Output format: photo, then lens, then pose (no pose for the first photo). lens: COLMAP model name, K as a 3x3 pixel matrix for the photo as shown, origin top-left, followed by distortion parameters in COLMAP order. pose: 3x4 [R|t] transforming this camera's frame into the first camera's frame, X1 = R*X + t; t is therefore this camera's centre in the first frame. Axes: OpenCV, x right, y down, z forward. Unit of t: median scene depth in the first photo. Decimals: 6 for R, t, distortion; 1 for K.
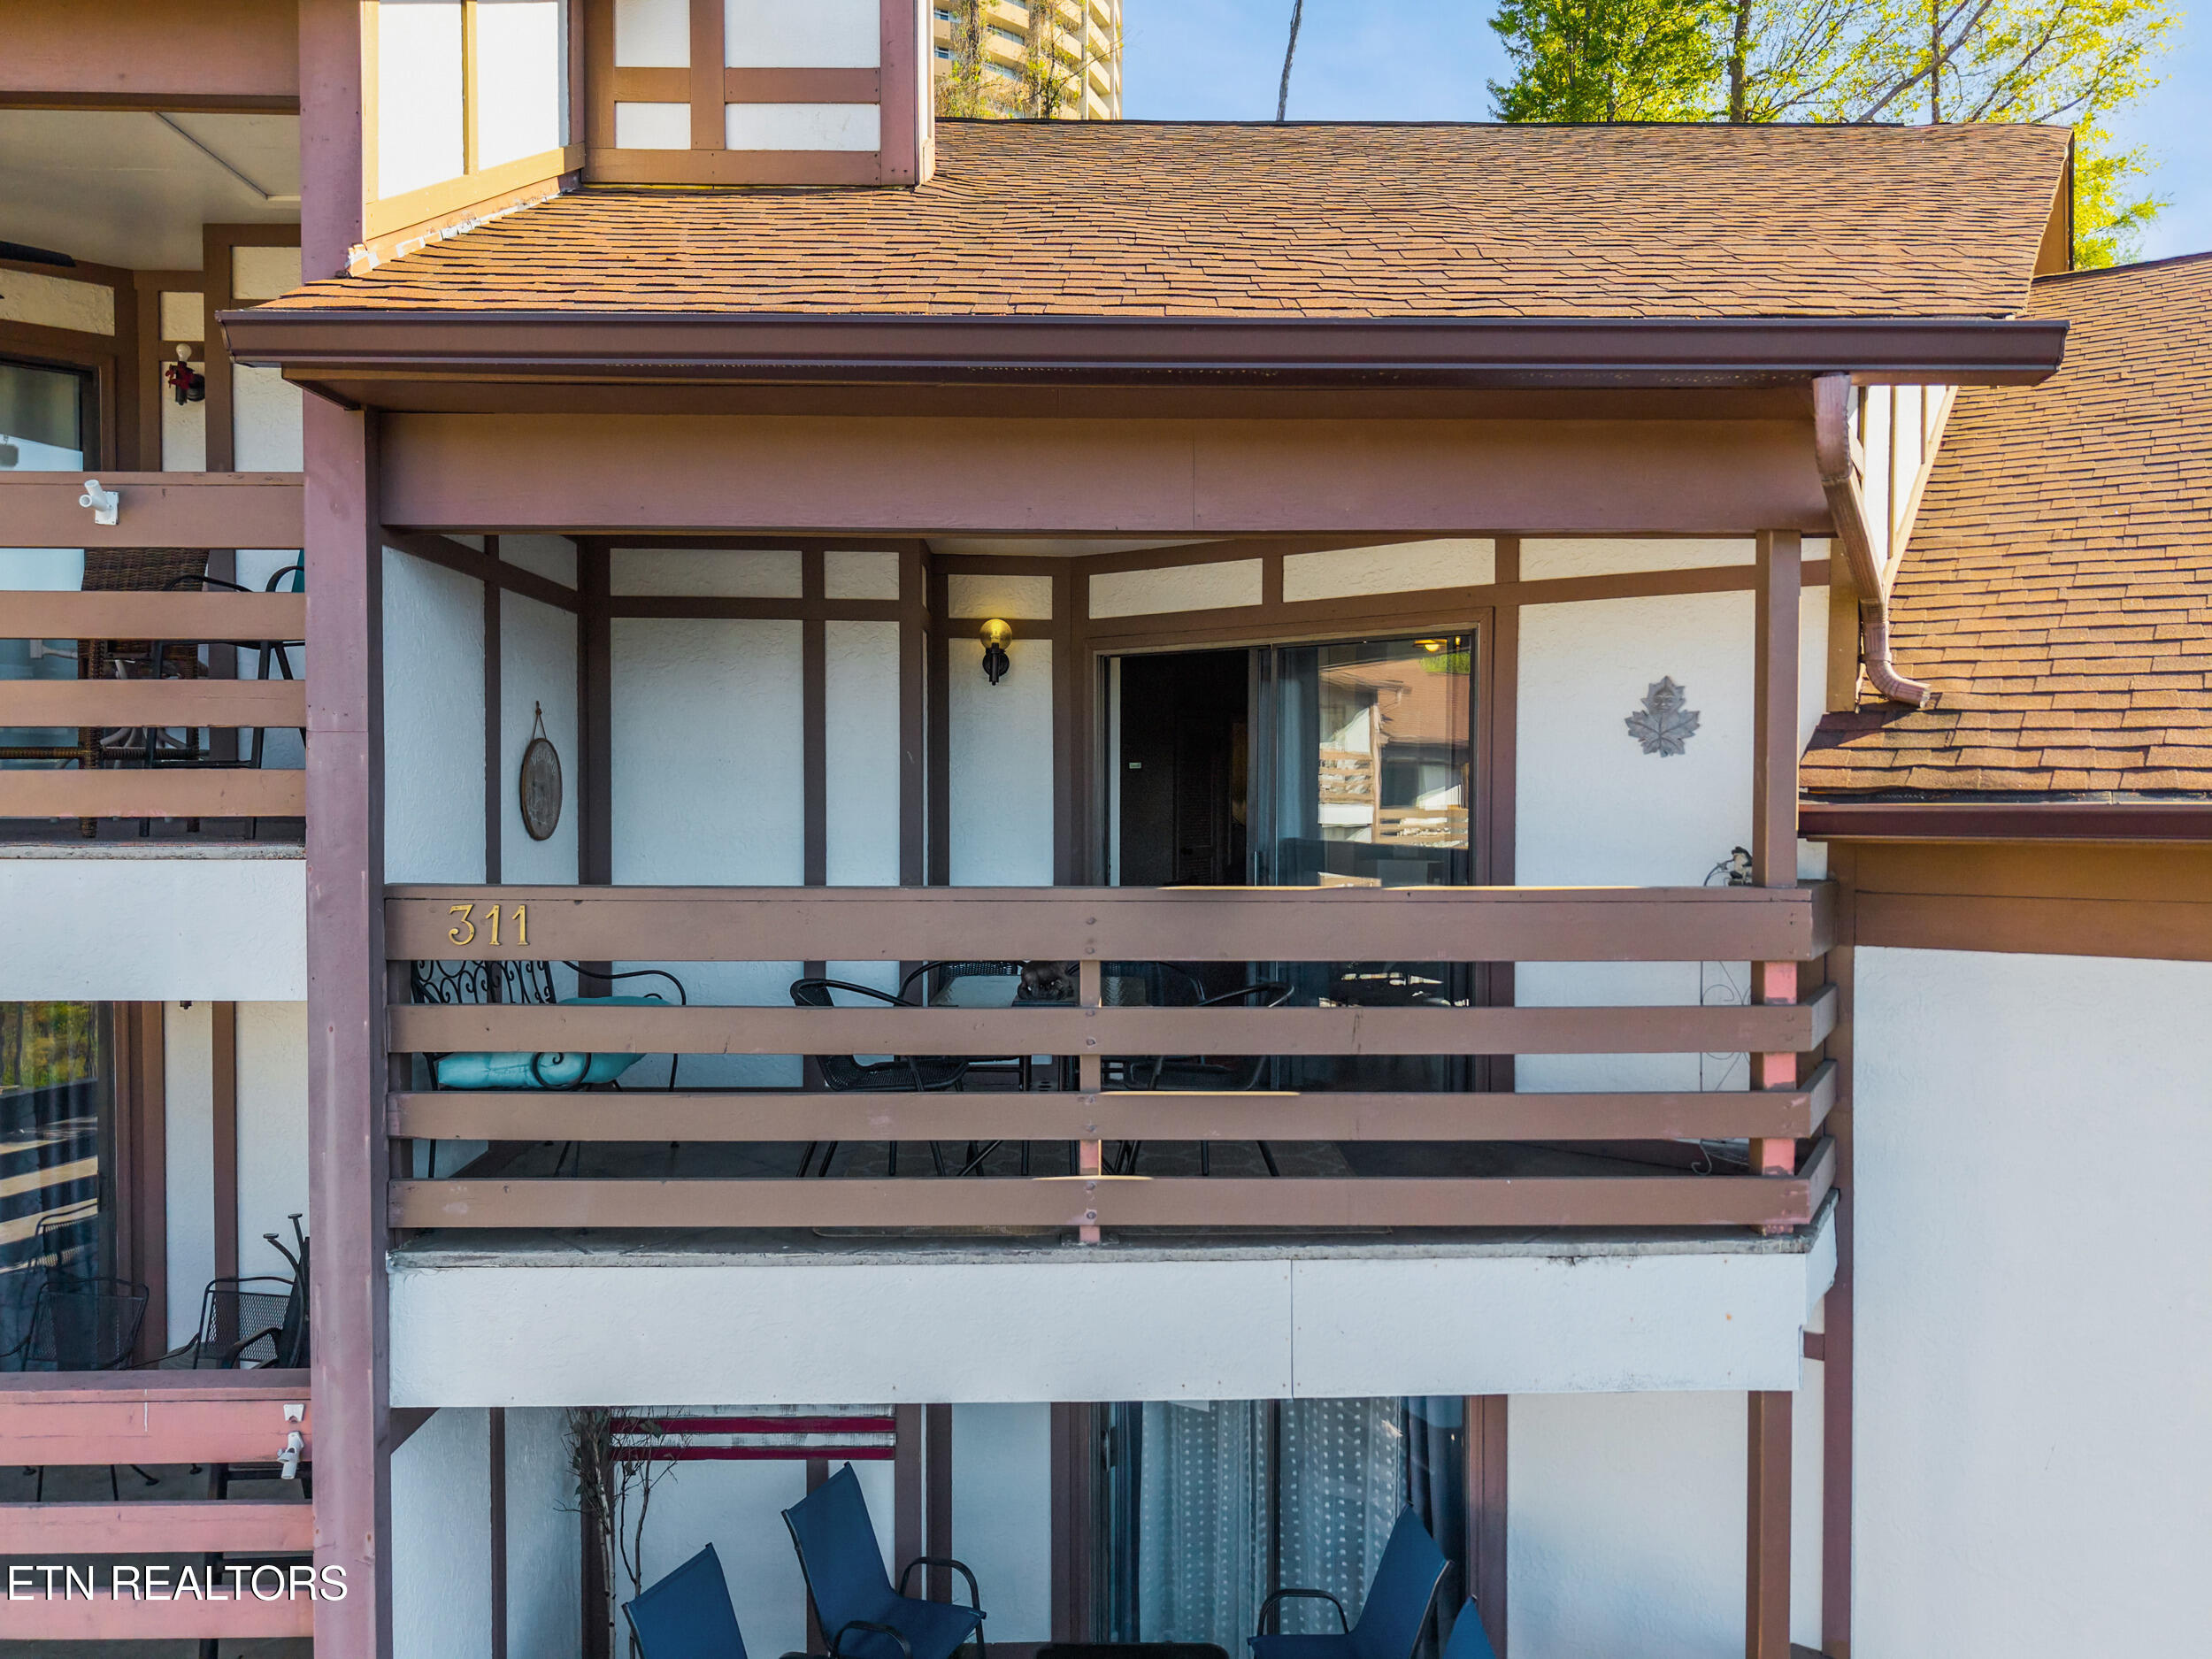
lens RADIAL K [[1521.7, 0, 1109.3], [0, 1521.7, 813.9], [0, 0, 1]] dist [0.041676, -0.015758]
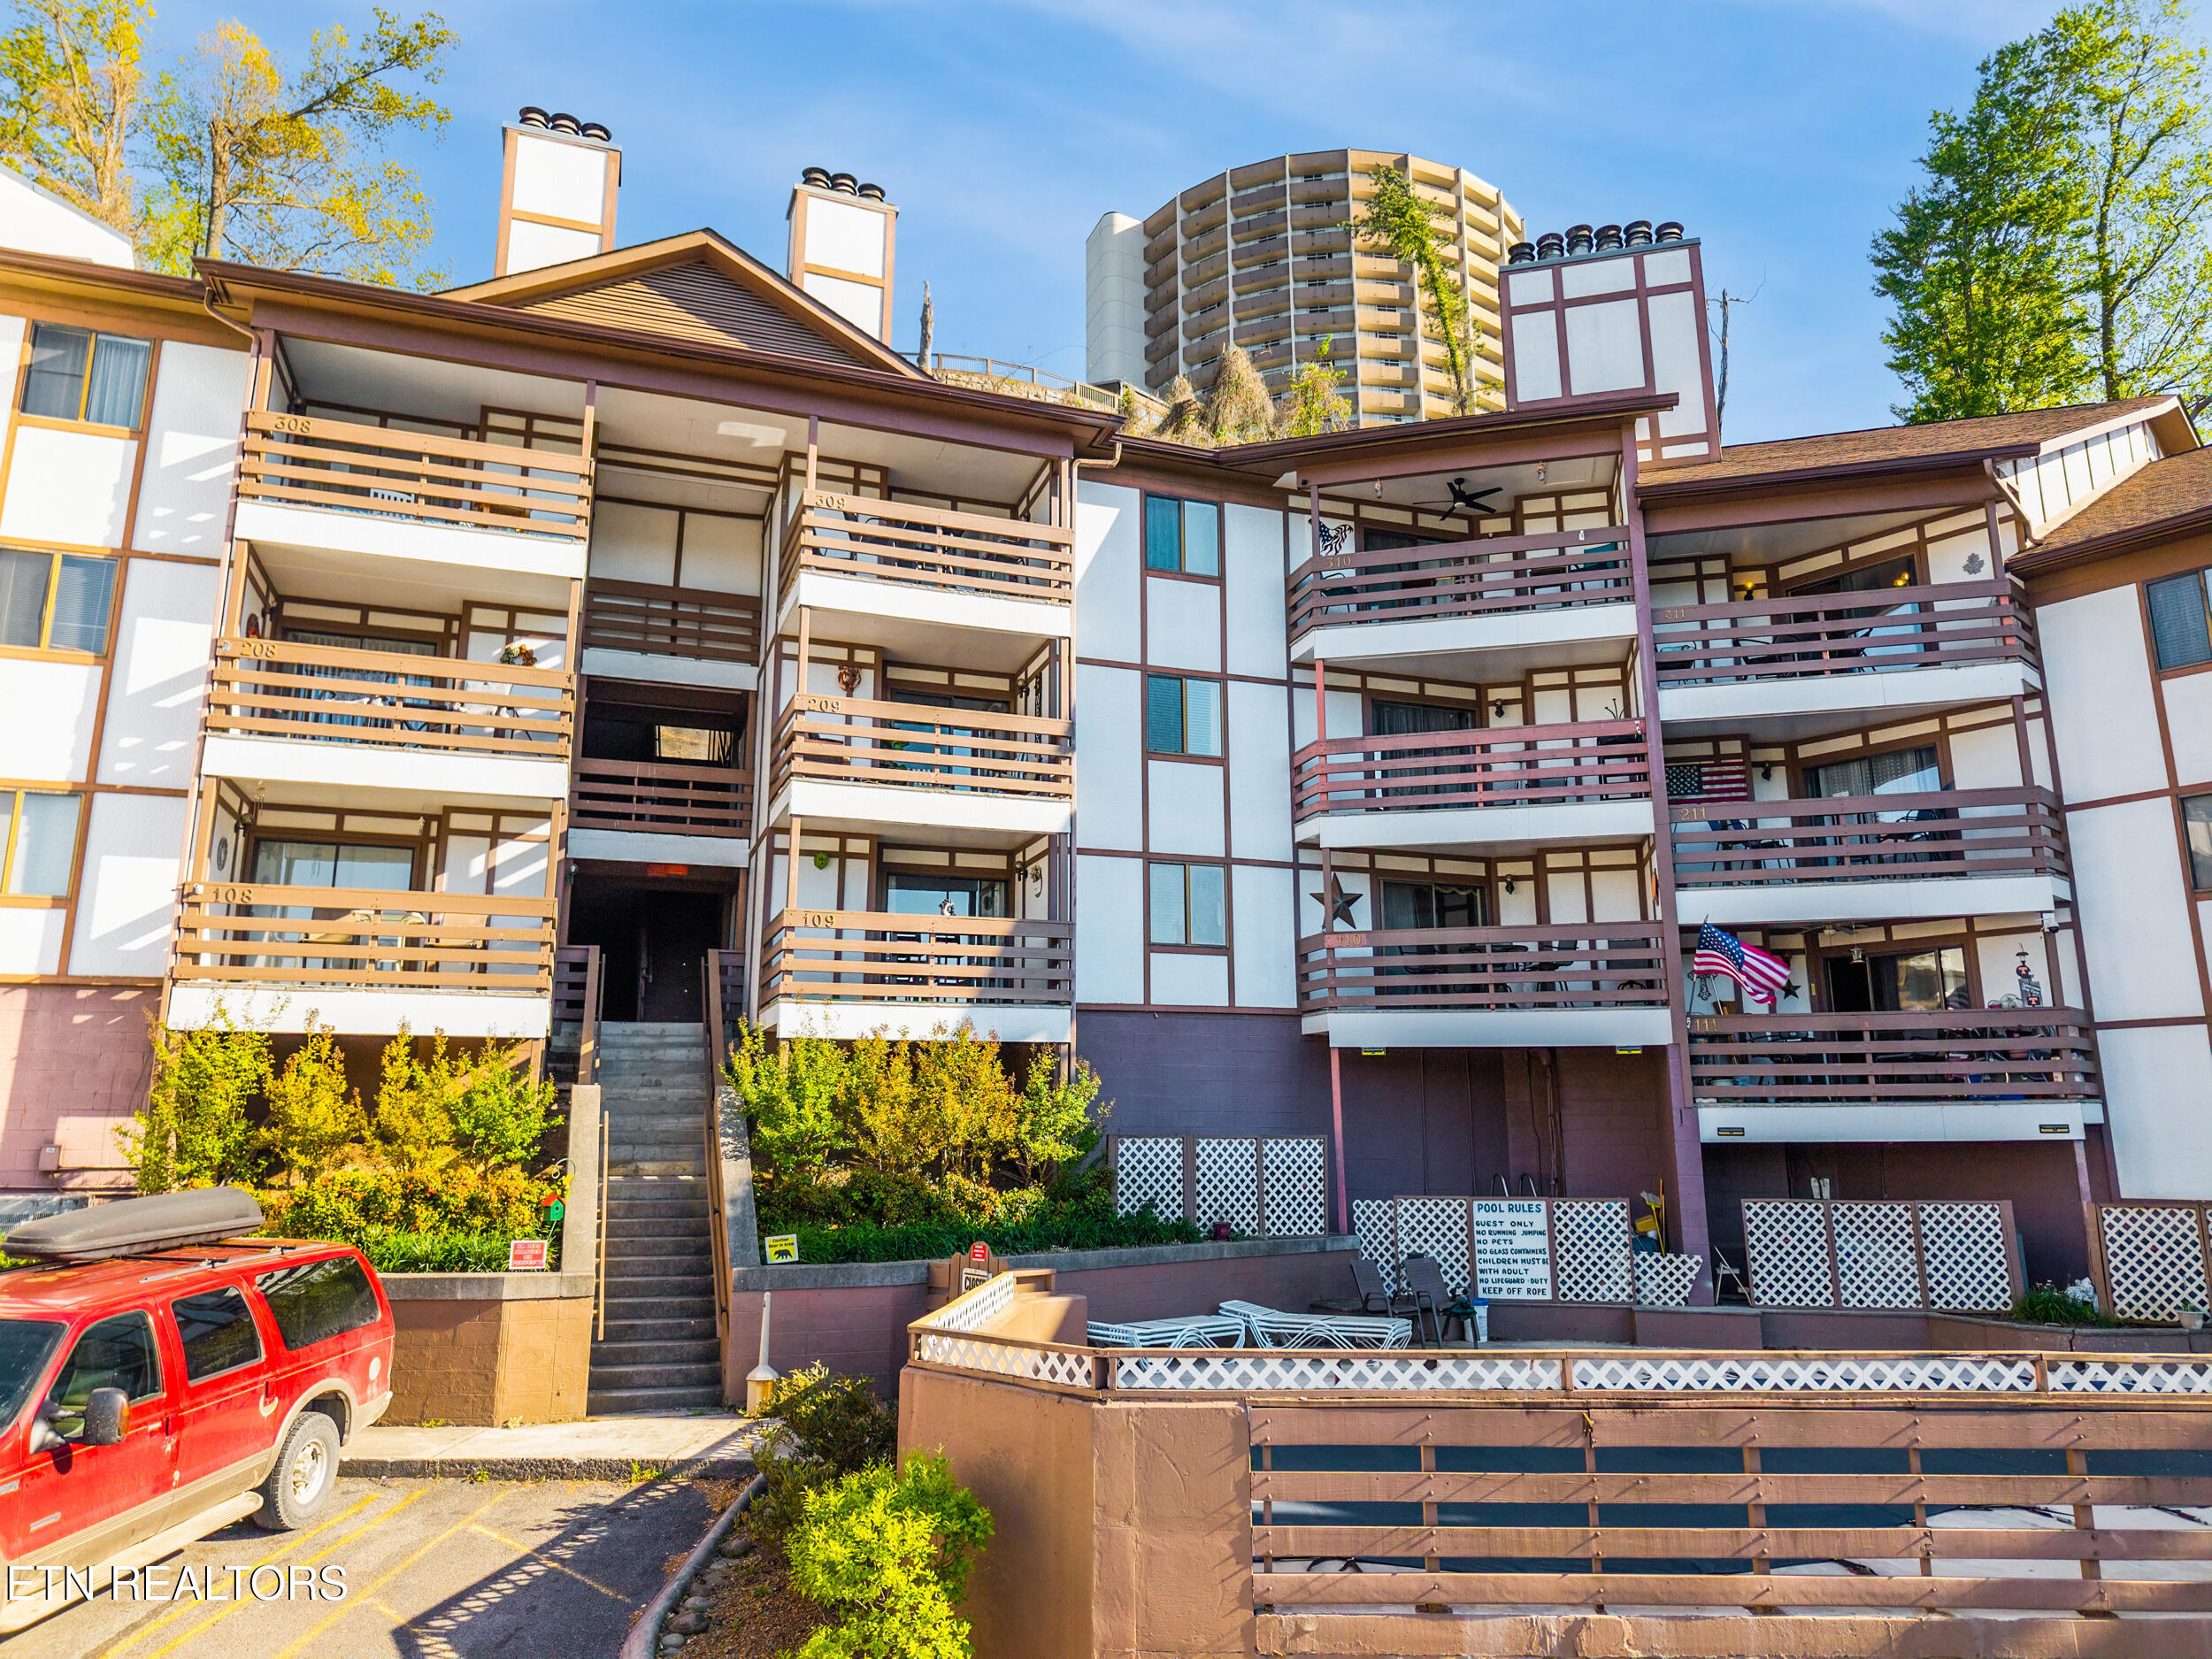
lens RADIAL K [[1521.7, 0, 1100.9], [0, 1521.7, 824.6], [0, 0, 1]] dist [0.041676, -0.015758]
pose [[0.963874, -0.063818, -0.258601, -0.626333], [0.005220, 0.975213, -0.221208, 1.149517], [0.266308, 0.211866, 0.940315, -2.458931]]
